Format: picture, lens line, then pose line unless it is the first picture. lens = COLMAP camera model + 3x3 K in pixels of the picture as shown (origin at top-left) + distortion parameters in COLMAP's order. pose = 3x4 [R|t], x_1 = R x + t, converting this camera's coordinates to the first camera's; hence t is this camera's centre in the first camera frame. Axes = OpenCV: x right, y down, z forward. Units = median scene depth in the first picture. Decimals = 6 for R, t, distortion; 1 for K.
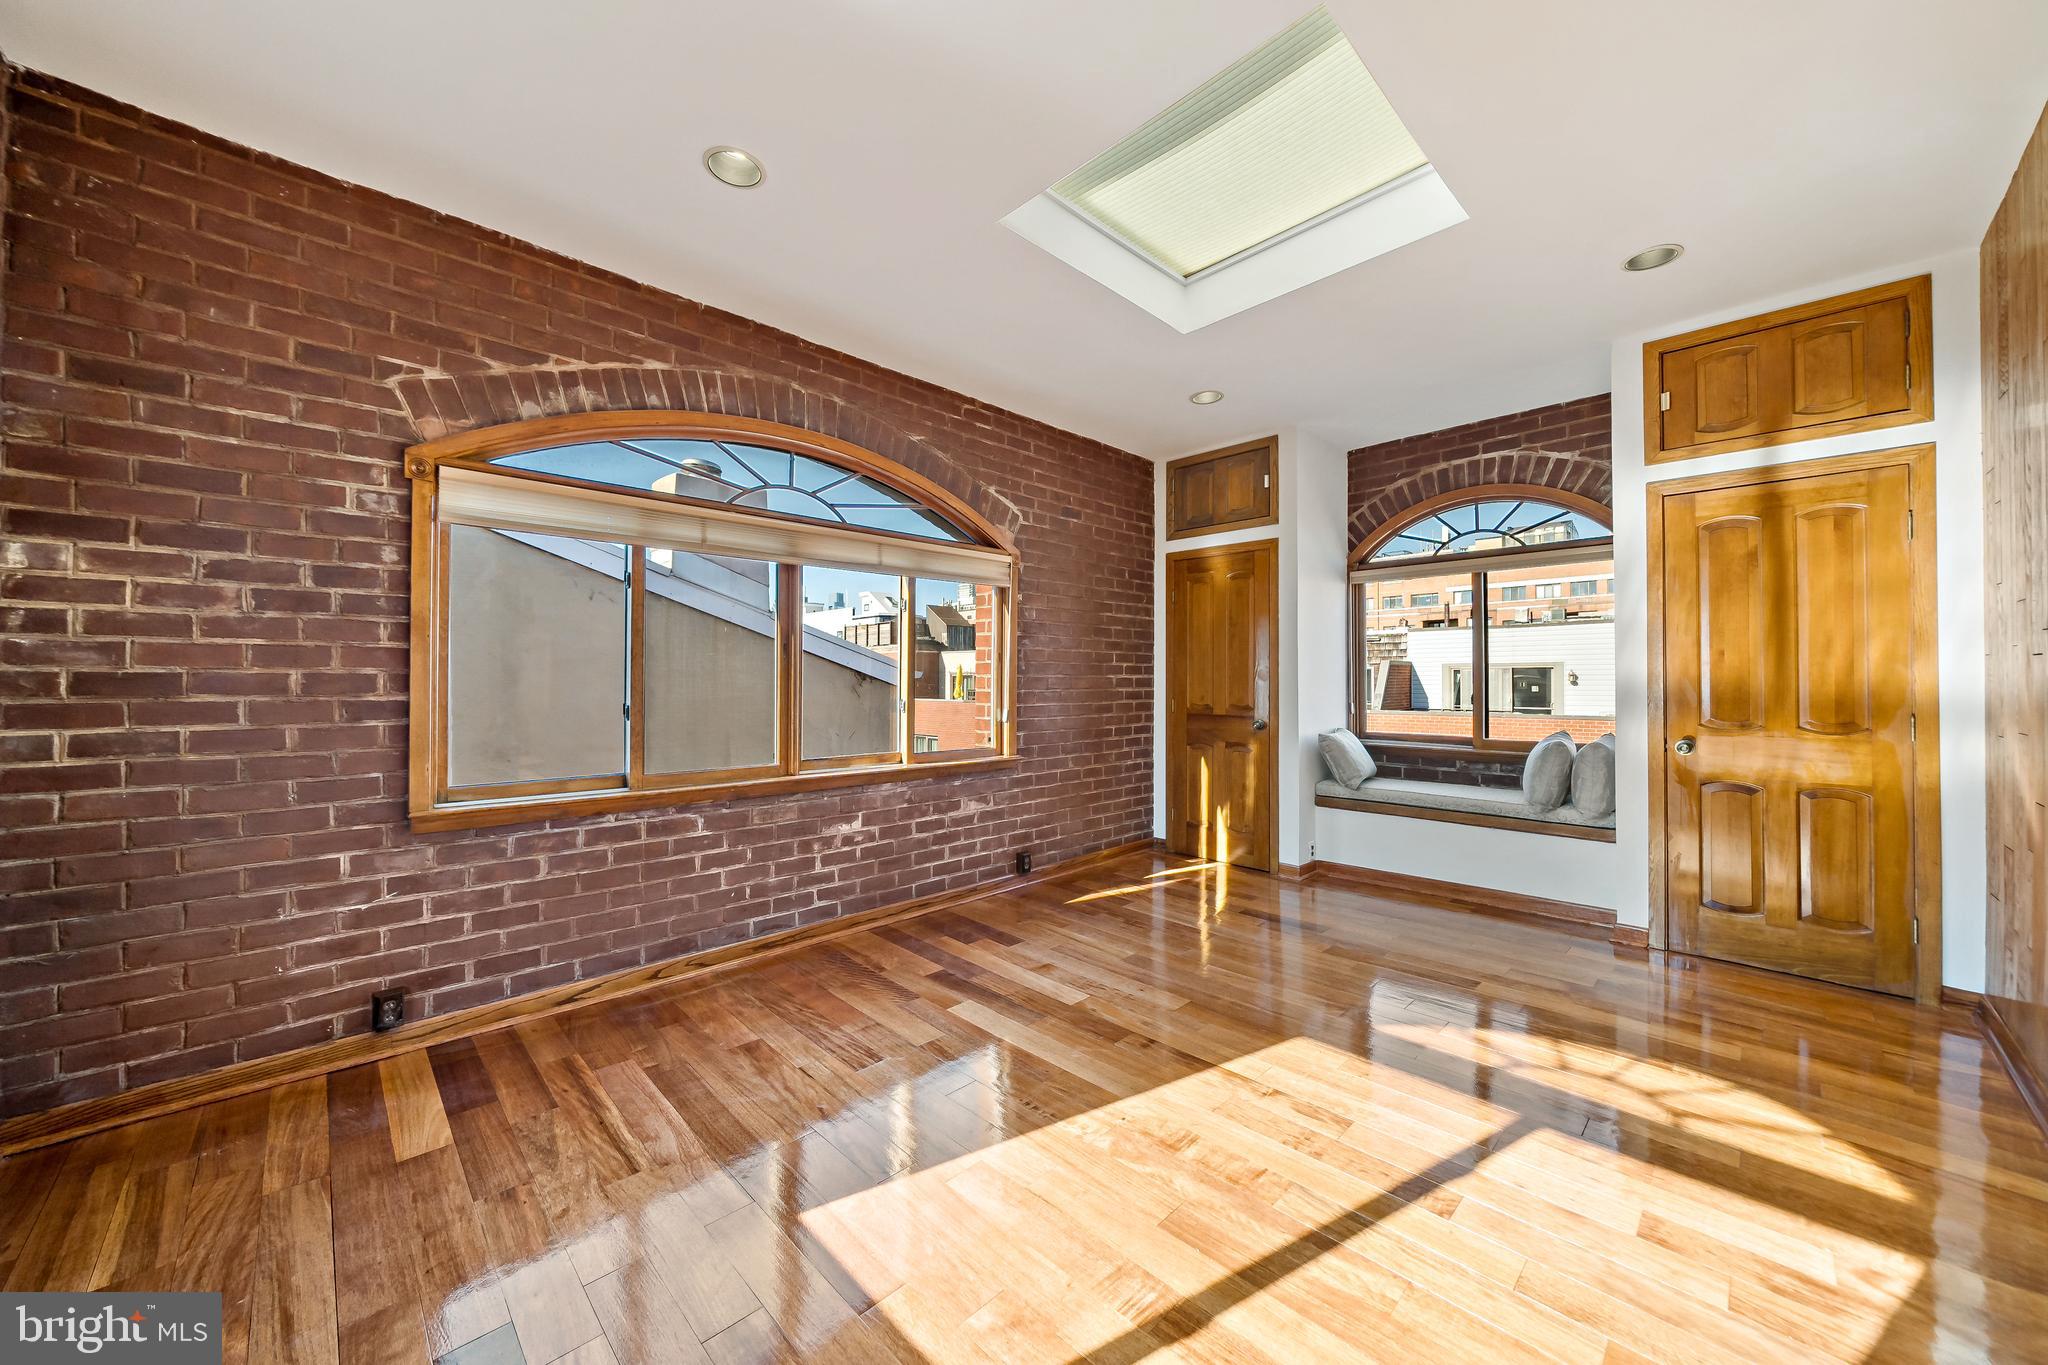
lens RADIAL K [[750.5, 0, 1027.7], [0, 750.5, 665.5], [0, 0, 1]] dist [-0.001639, -0.000326]
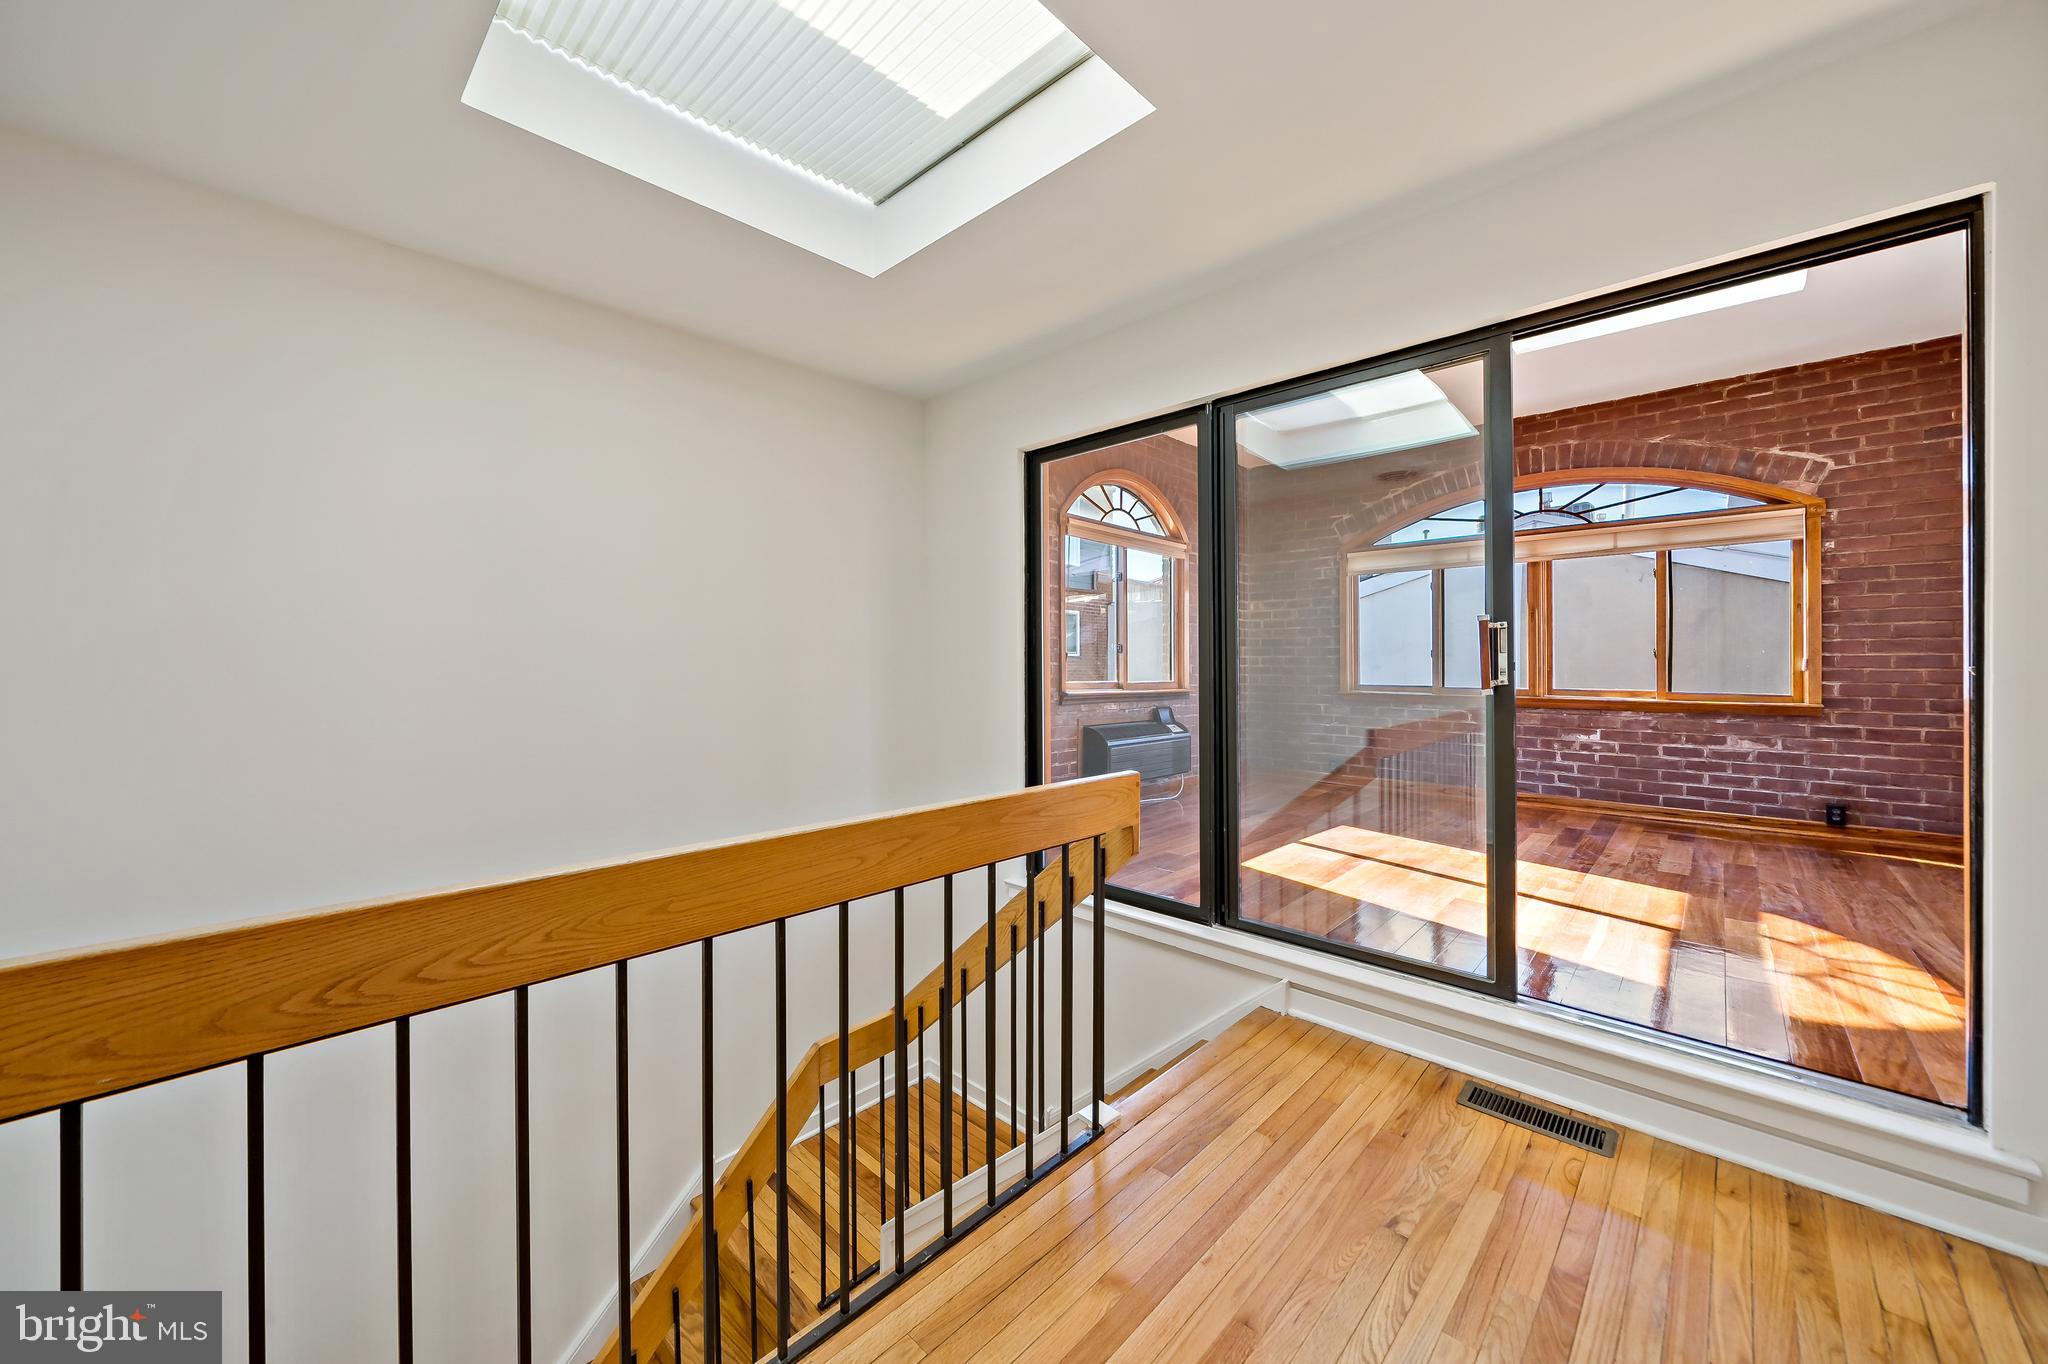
lens RADIAL K [[750.5, 0, 1025.8], [0, 750.5, 672.7], [0, 0, 1]] dist [-0.001639, -0.000326]
pose [[0.044888, 0.004082, -0.998984, 1.138576], [0.014875, 0.999878, 0.004754, 0.069617], [0.998881, -0.015074, 0.044822, -0.126166]]
